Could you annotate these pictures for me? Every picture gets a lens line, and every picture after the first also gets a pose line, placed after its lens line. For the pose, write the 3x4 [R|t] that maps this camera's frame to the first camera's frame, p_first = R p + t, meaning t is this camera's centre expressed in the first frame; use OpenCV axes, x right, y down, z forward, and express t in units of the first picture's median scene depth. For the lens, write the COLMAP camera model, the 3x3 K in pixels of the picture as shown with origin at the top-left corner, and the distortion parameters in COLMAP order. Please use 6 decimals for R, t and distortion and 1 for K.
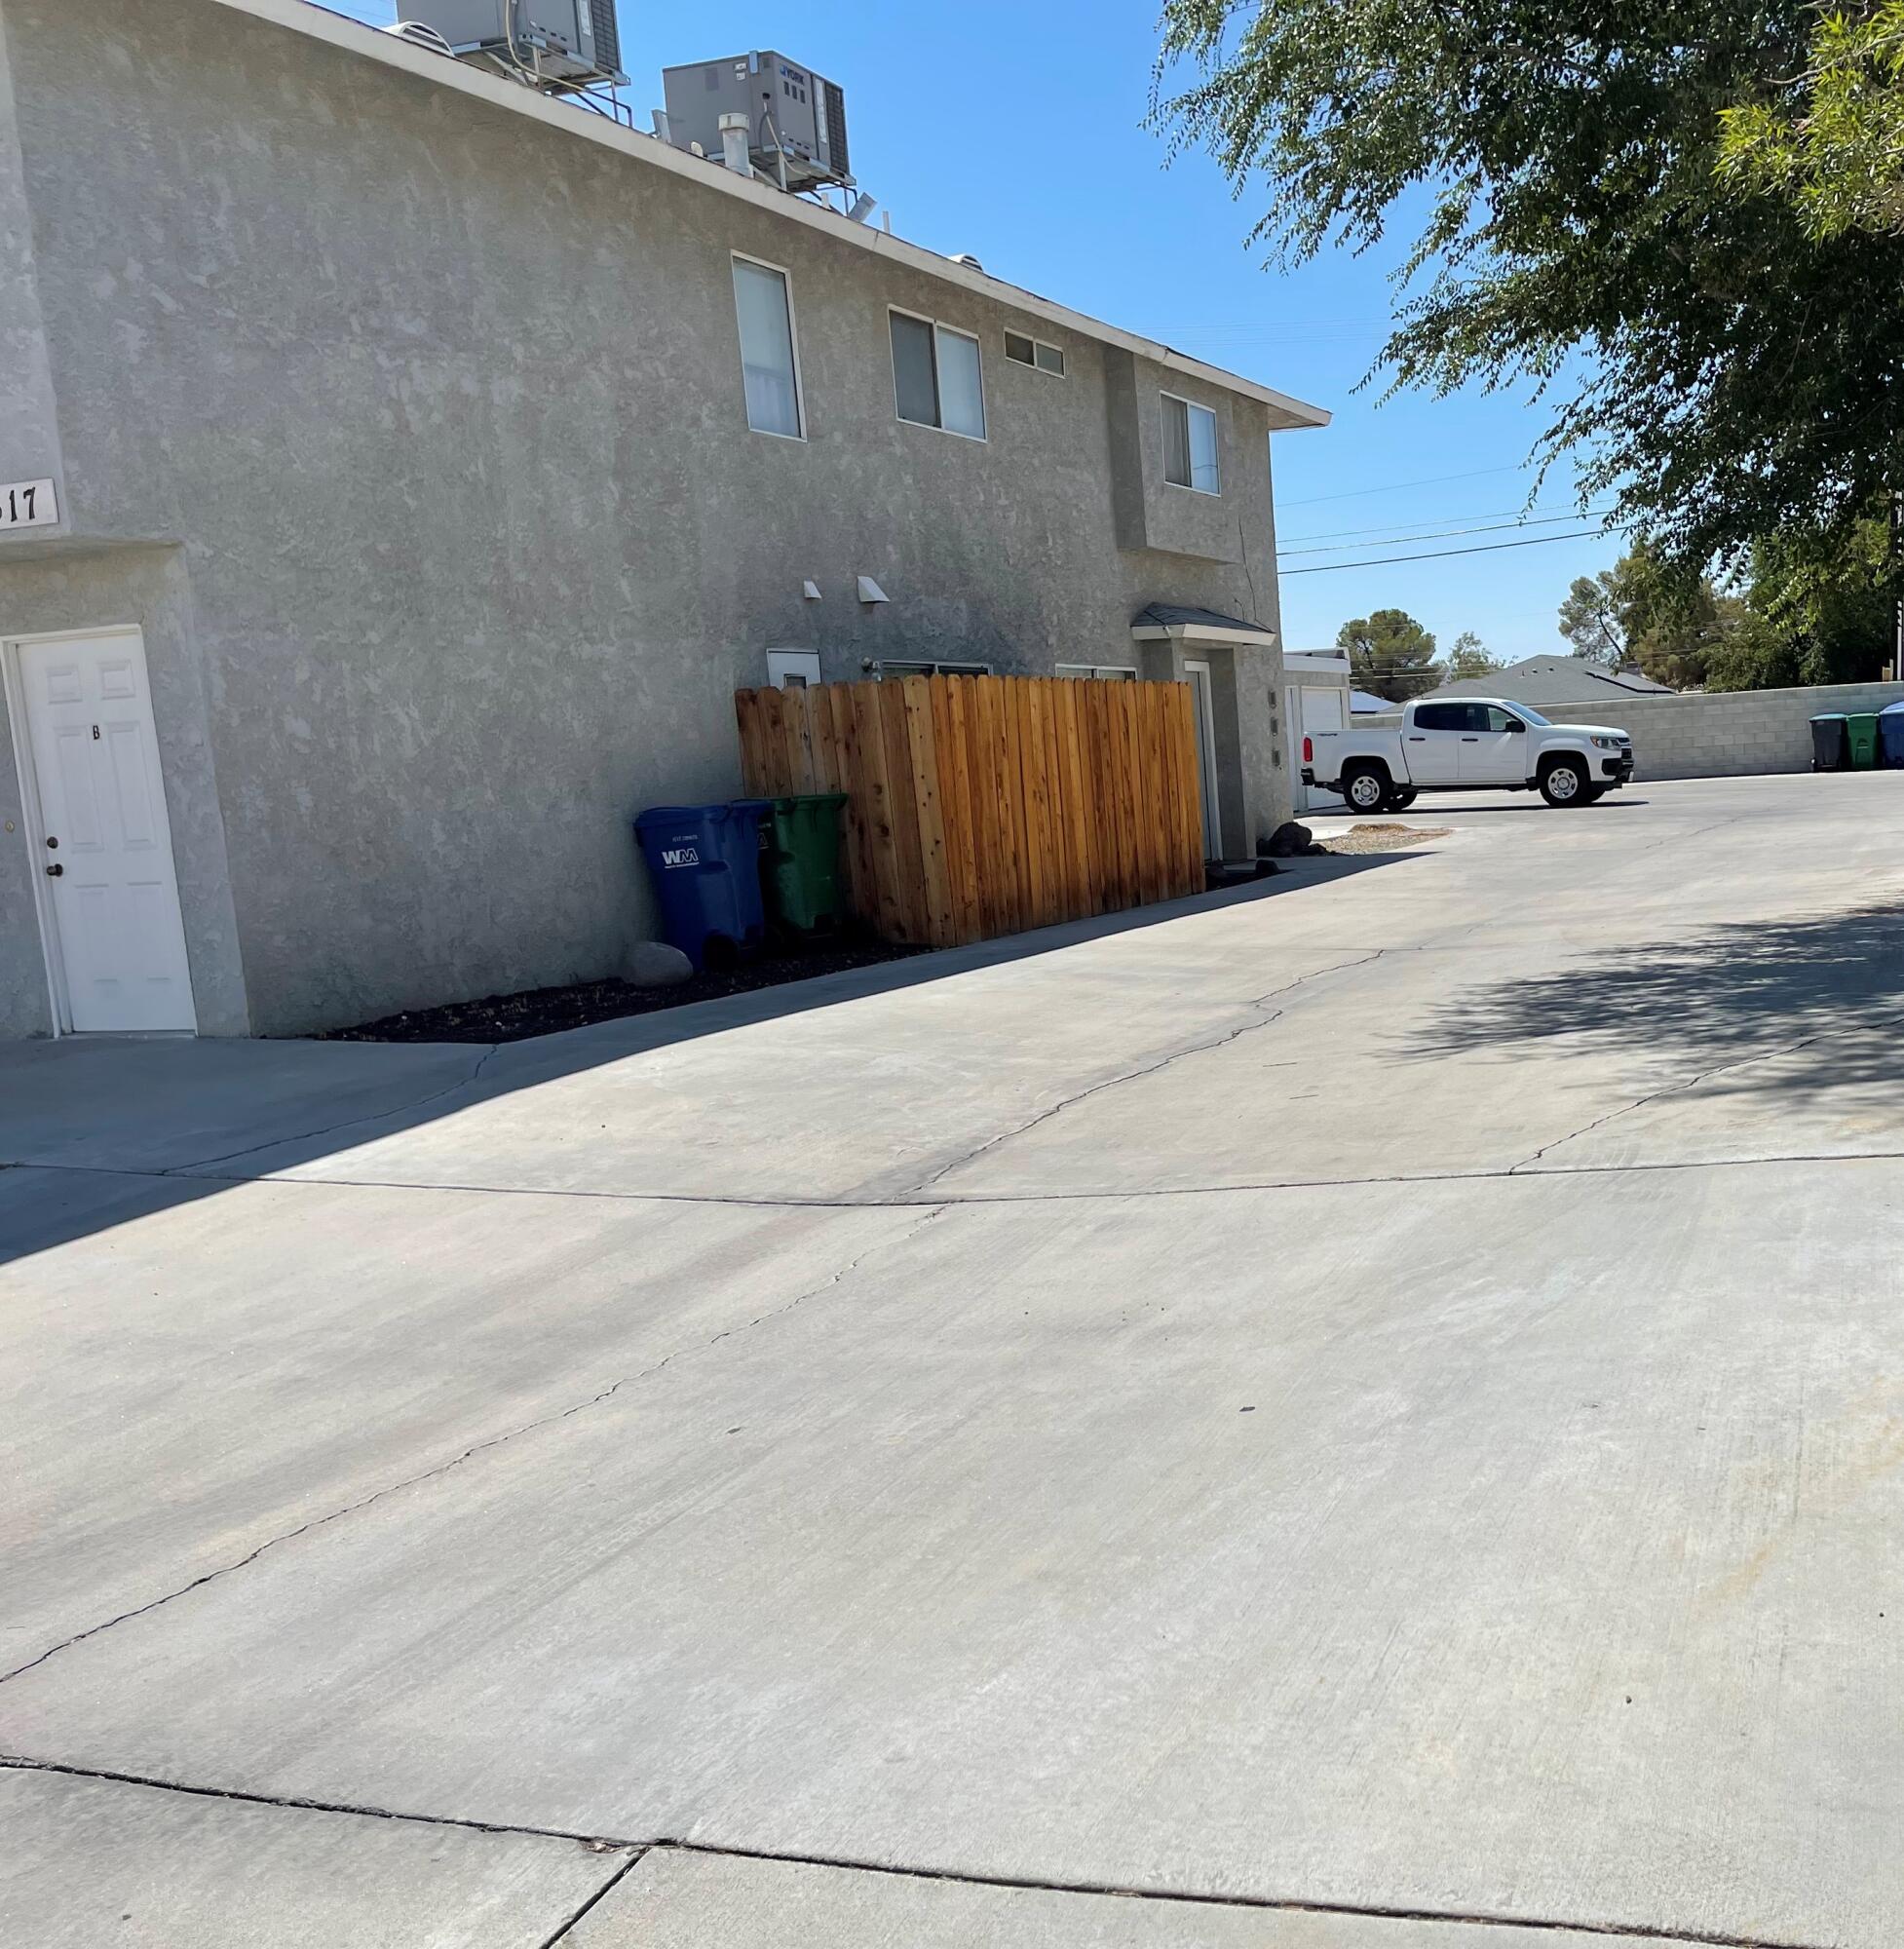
lens RADIAL K [[2057.4, 0, 1306.8], [0, 2057.4, 979.7], [0, 0, 1]] dist [0.105059, -0.152676]
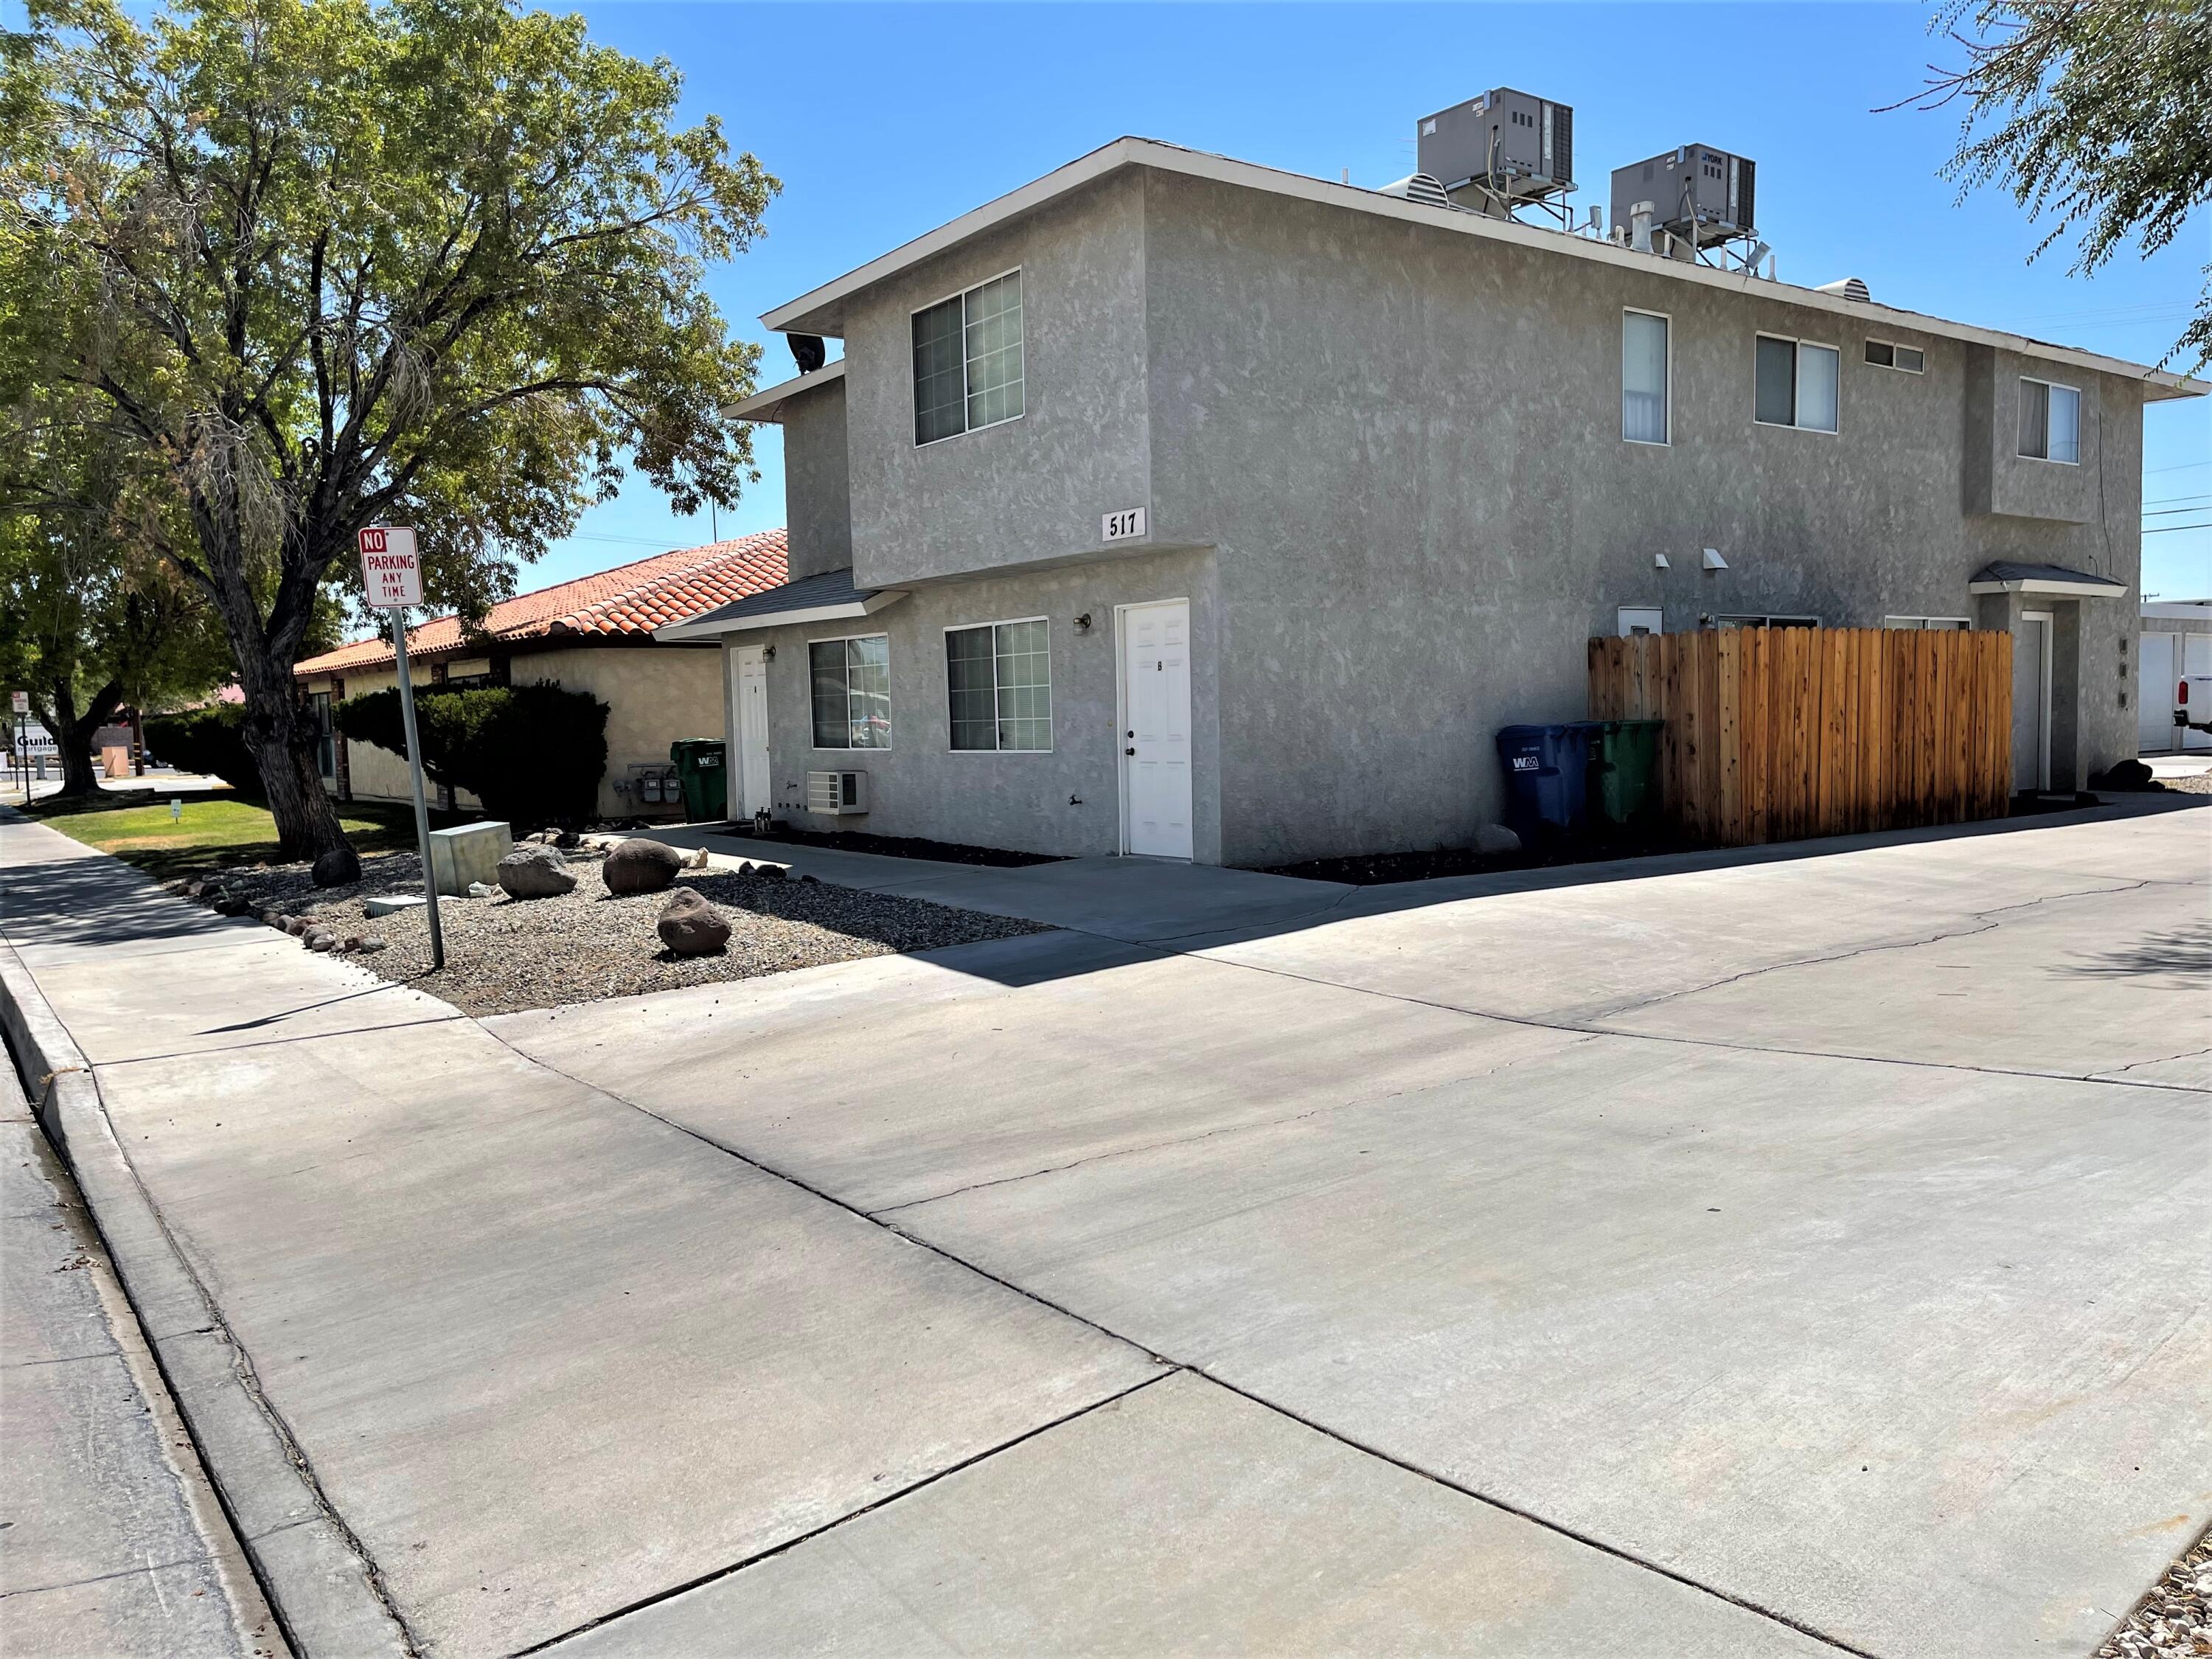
lens RADIAL K [[1673.4, 0, 1110.2], [0, 1673.4, 816.1], [0, 0, 1]] dist [0.009703, -0.008678]
pose [[0.806823, 0.069572, -0.586683, 0.135021], [-0.086214, 0.996277, -0.000419, -0.001309], [0.584469, 0.050918, 0.809817, -0.036381]]
